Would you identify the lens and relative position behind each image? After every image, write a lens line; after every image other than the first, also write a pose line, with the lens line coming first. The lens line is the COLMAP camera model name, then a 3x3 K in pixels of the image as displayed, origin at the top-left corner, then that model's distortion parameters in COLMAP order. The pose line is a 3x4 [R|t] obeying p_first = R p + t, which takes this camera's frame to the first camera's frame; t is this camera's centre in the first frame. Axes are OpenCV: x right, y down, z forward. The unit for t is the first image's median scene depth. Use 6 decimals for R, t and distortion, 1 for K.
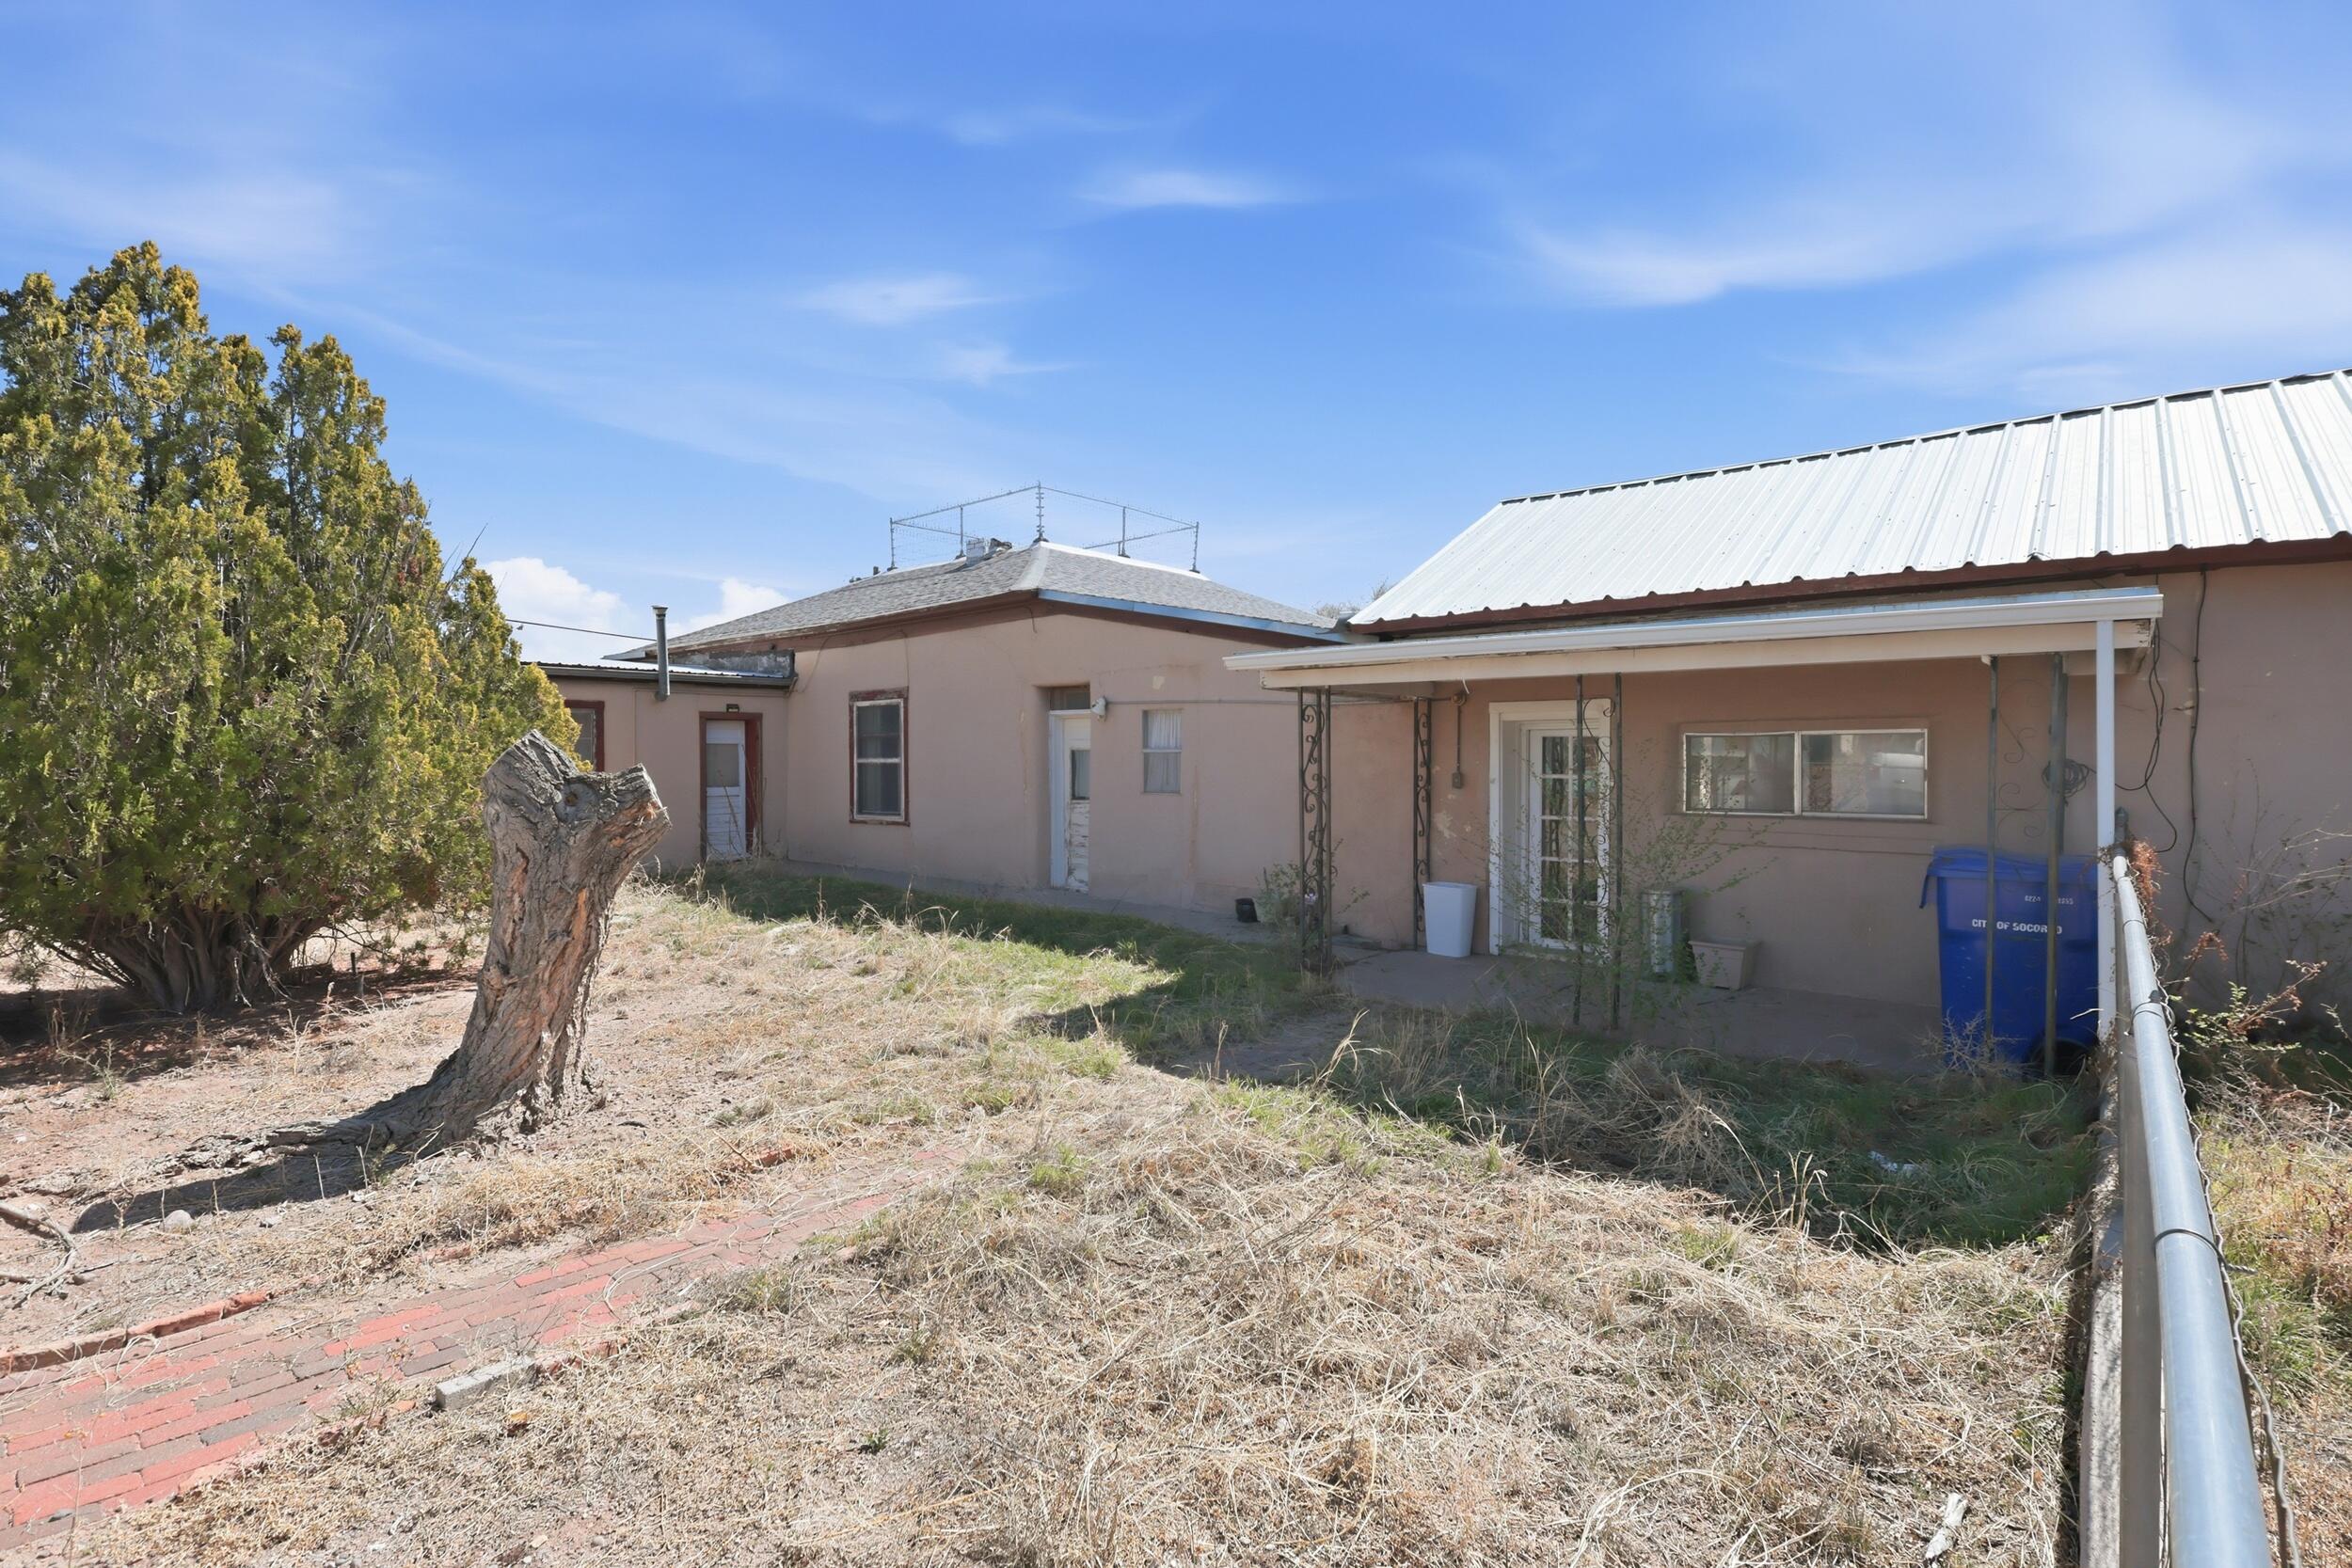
lens RADIAL K [[1092.6, 0, 1176.0], [0, 1092.6, 784.0], [0, 0, 1]] dist [-0.026806, -0.000176]
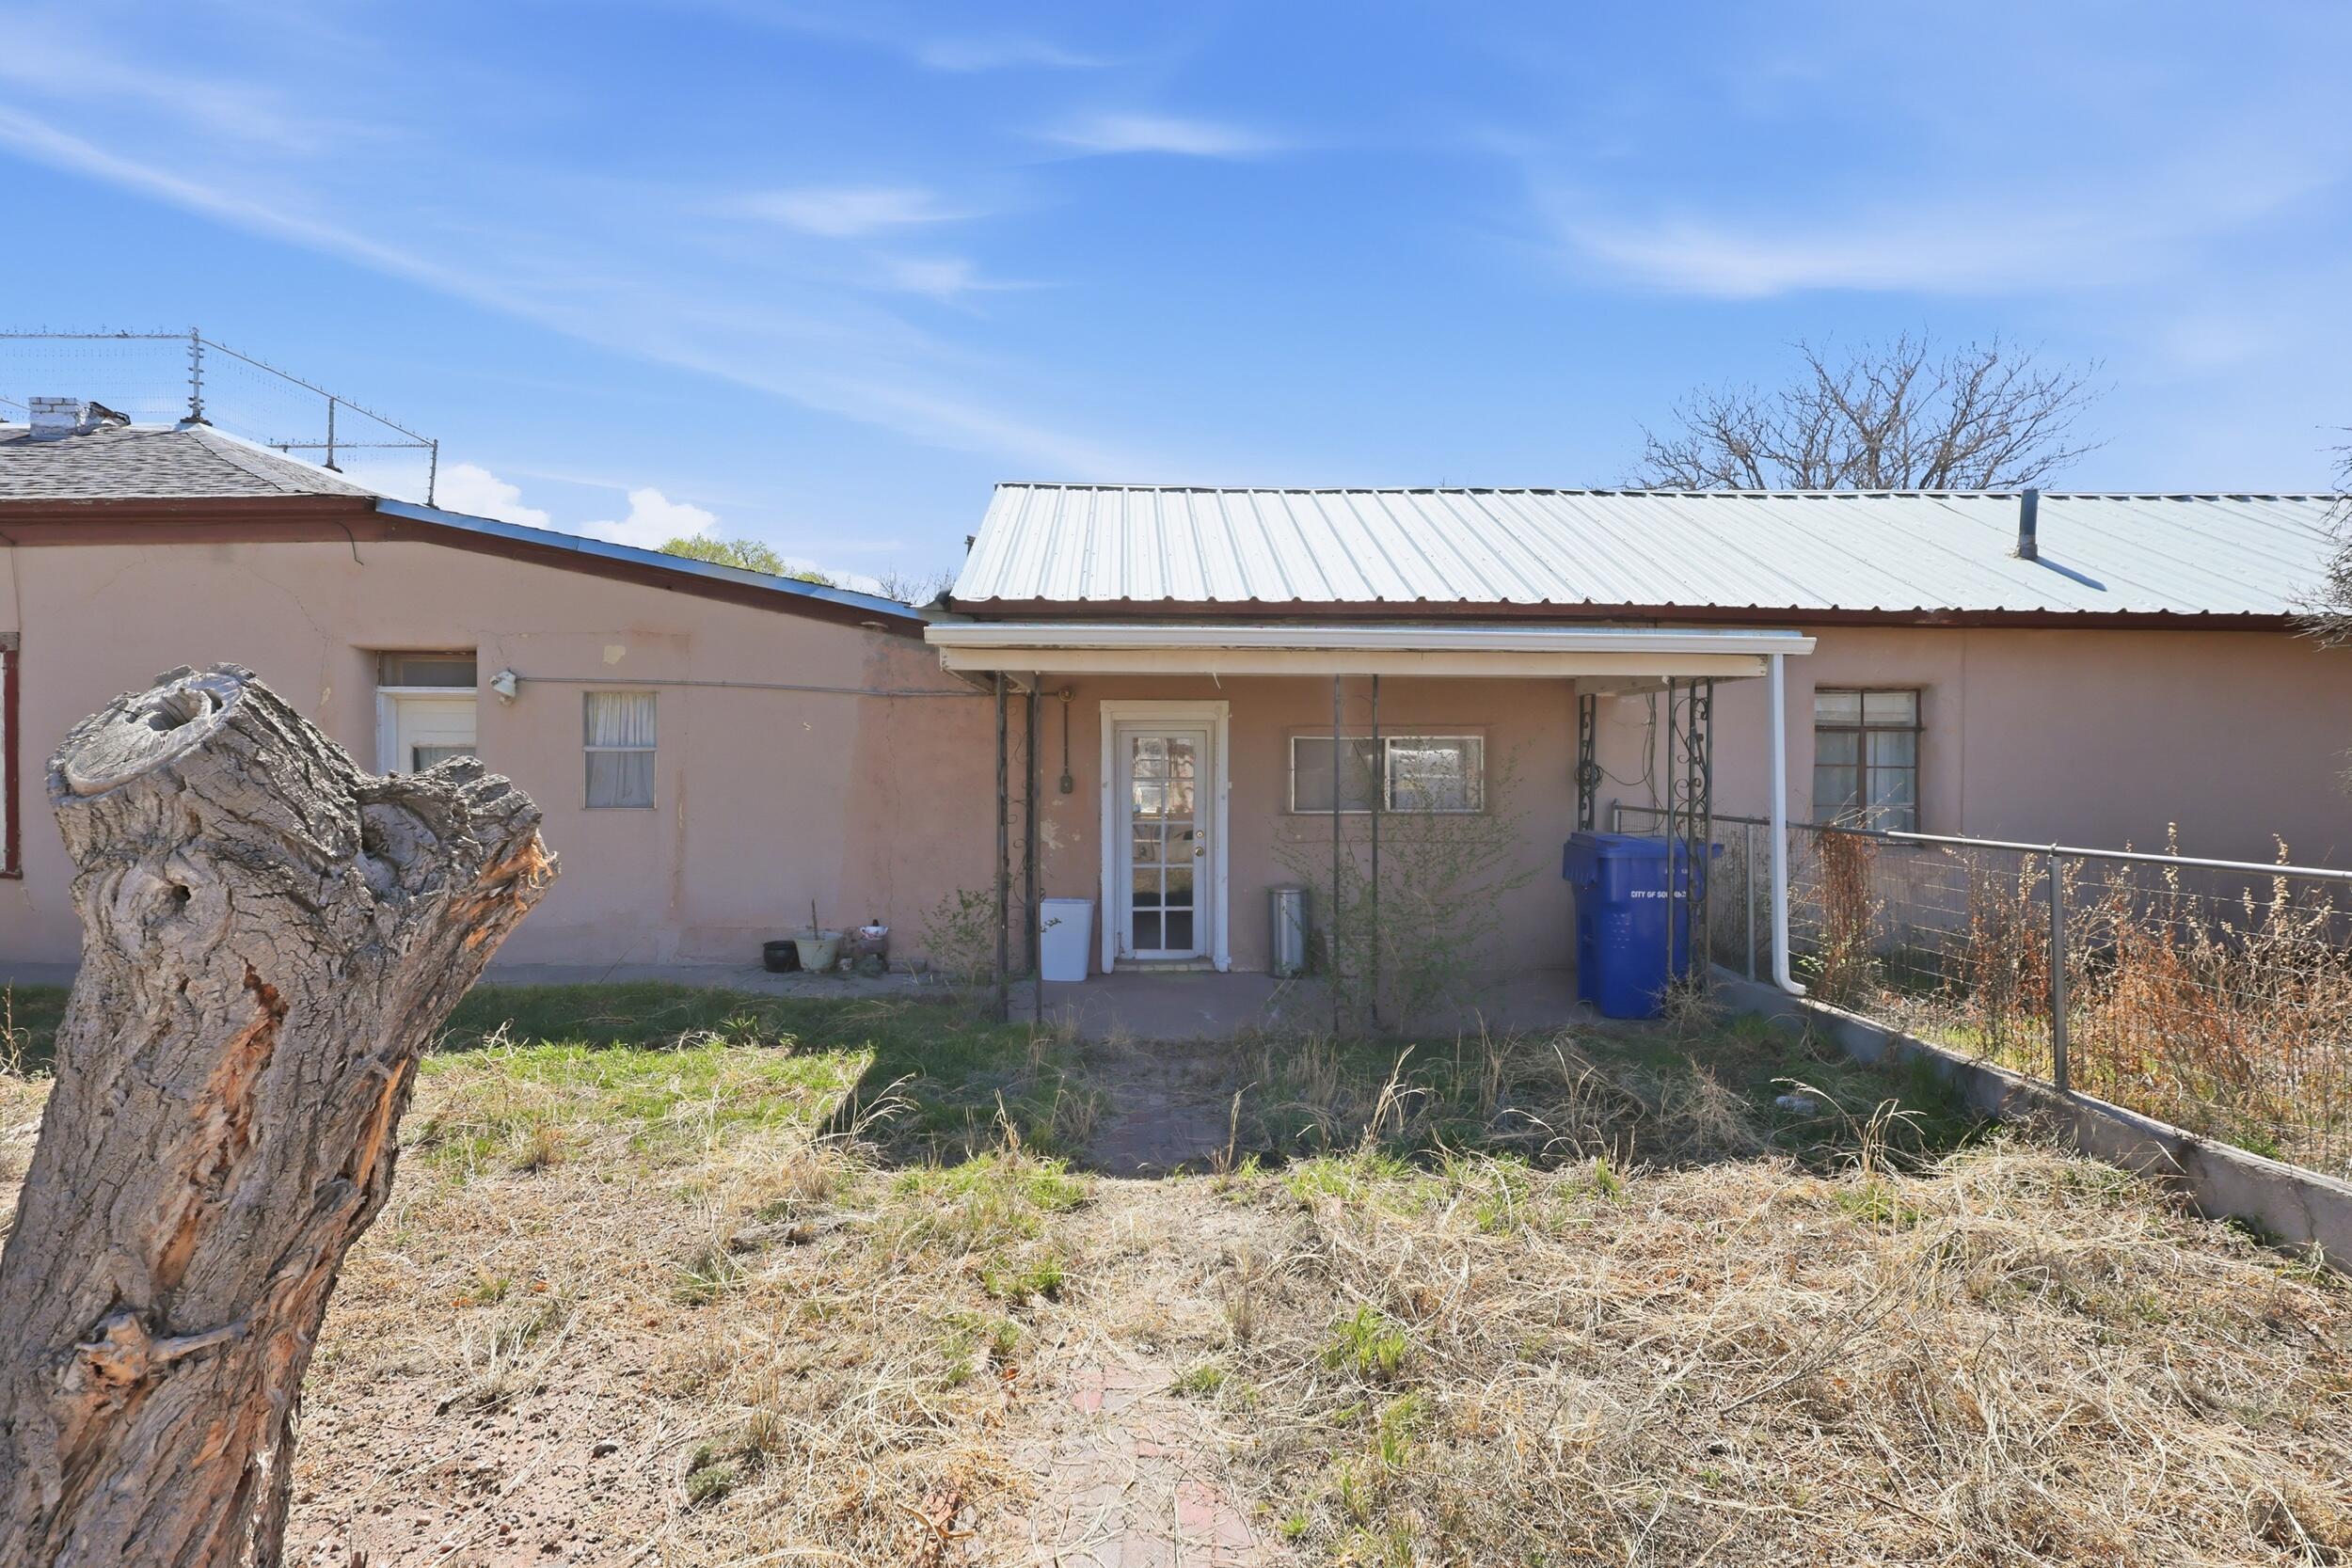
lens RADIAL K [[1144.6, 0, 1161.0], [0, 1144.6, 752.6], [0, 0, 1]] dist [-0.001918, -0.000257]
pose [[0.731890, 0.008628, 0.681368, -0.330813], [0.014778, 0.999484, -0.028531, -0.001498], [-0.681263, 0.030951, 0.731384, 0.253308]]
